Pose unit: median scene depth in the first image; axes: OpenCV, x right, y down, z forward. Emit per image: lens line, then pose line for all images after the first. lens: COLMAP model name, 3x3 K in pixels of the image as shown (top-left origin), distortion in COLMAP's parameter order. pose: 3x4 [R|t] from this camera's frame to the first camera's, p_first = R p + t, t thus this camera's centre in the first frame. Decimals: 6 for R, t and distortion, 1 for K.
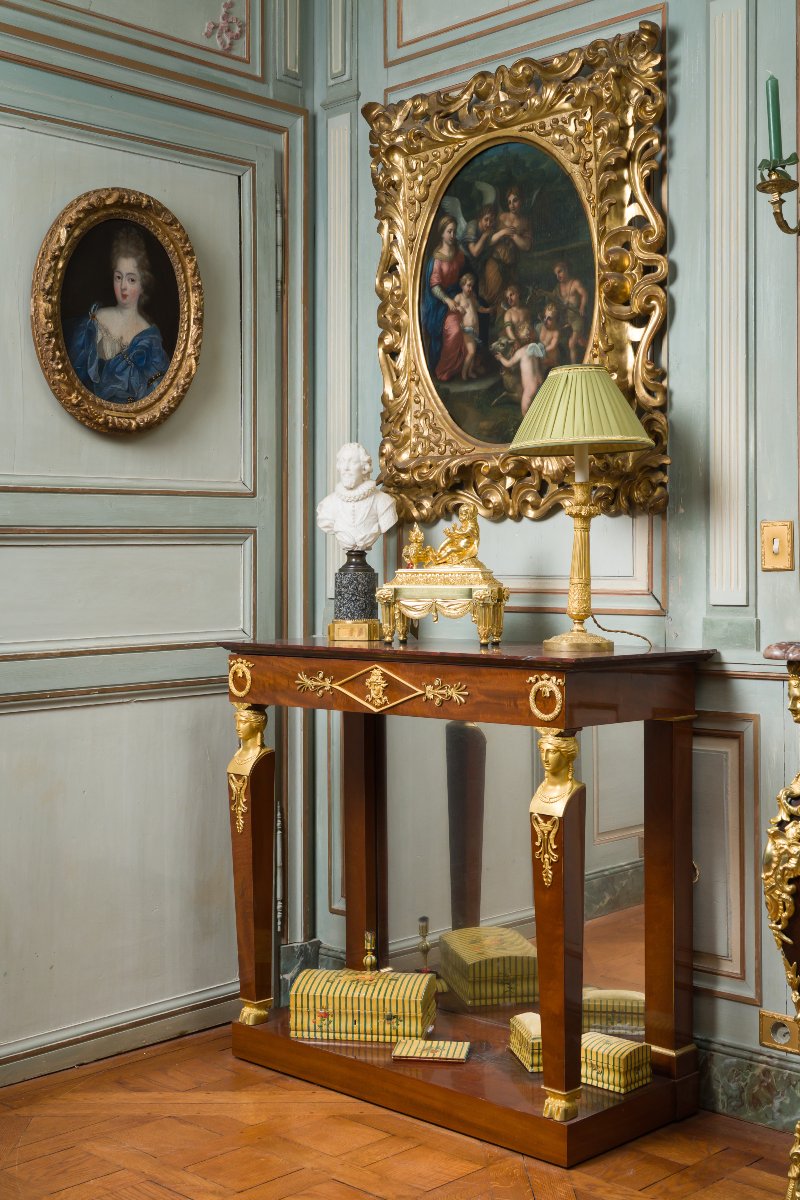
lens RADIAL K [[1570.0, 0, 402.1], [0, 1570.0, 577.0], [0, 0, 1]] dist [0.055995, 0.000000]
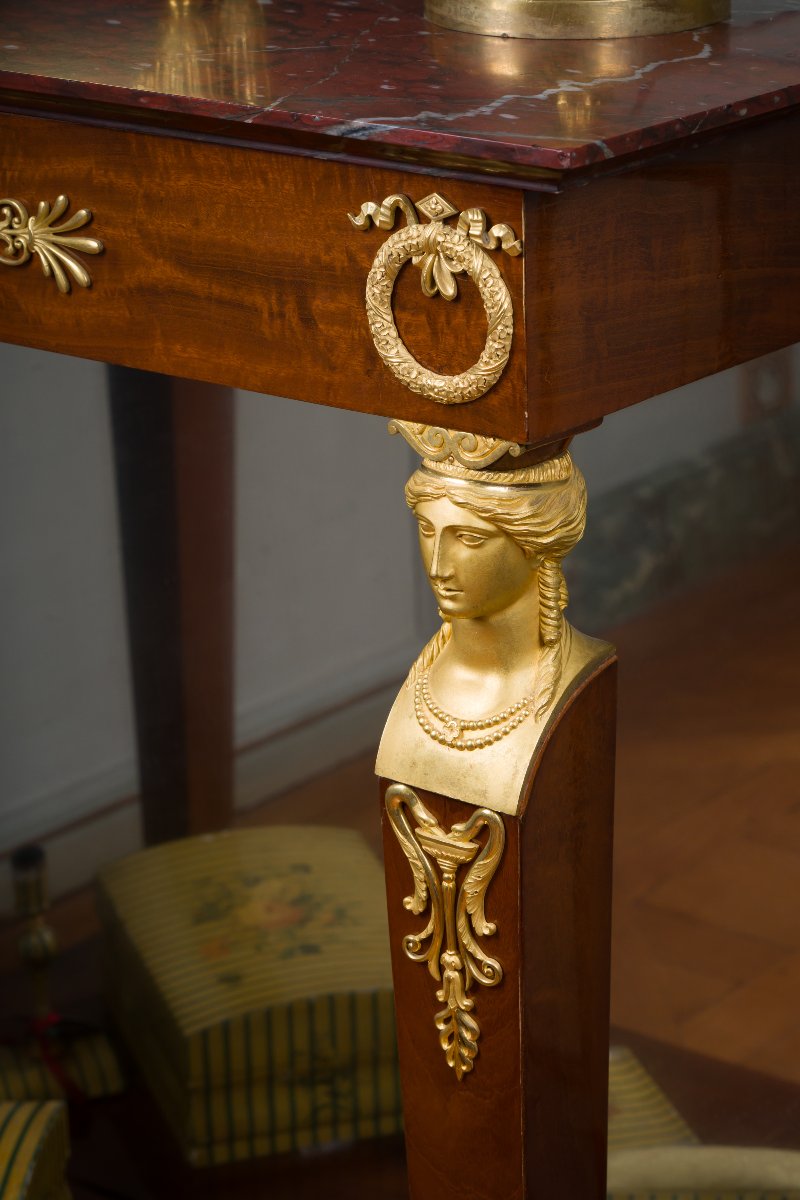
lens RADIAL K [[3554.2, 0, 400.3], [0, 3554.2, 599.4], [0, 0, 1]] dist [-0.254485, 0.000000]
pose [[0.996803, -0.043205, 0.067202, 0.043376], [0.018589, 0.943498, 0.330857, -0.041307], [-0.077700, -0.328550, 0.941285, 0.442979]]
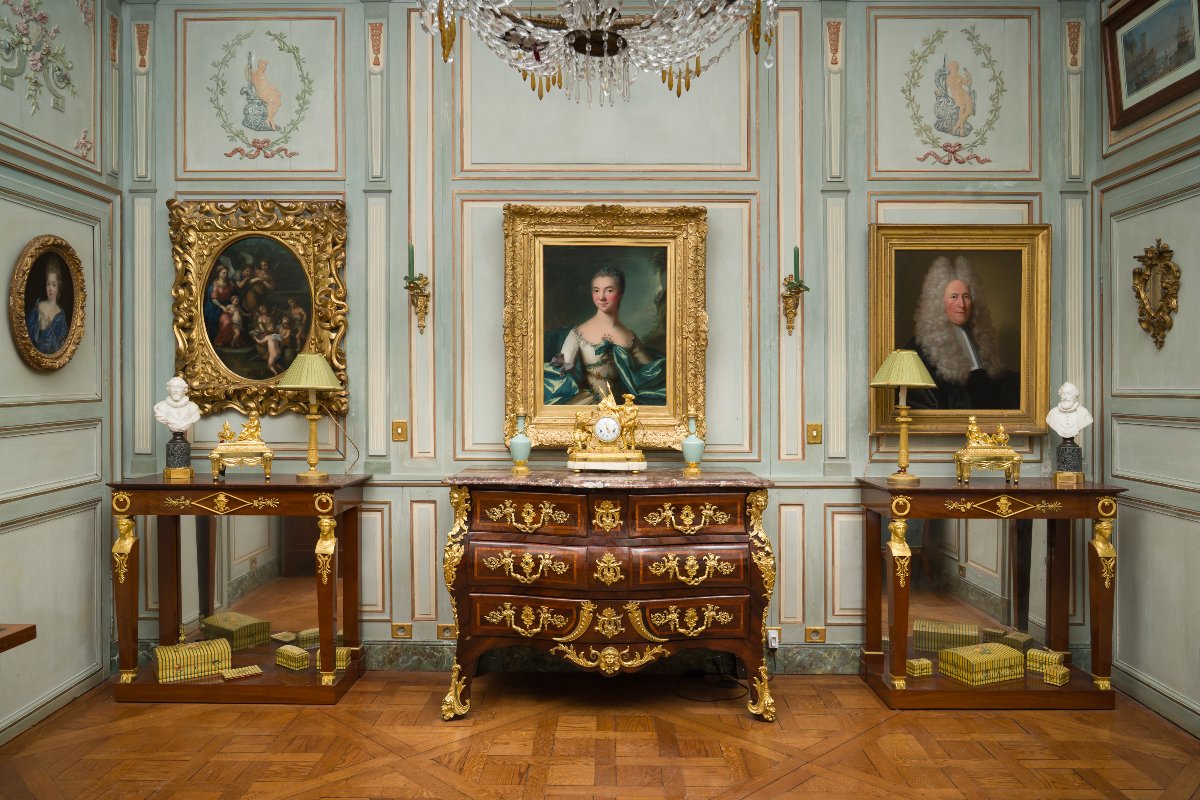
lens RADIAL K [[855.0, 0, 601.8], [0, 855.0, 401.4], [0, 0, 1]] dist [0.000161, 0.011994]
pose [[0.716323, 0.001806, 0.697766, -0.414047], [-0.008497, 0.999945, 0.006134, -0.068815], [-0.697717, -0.010323, 0.716299, -0.141228]]
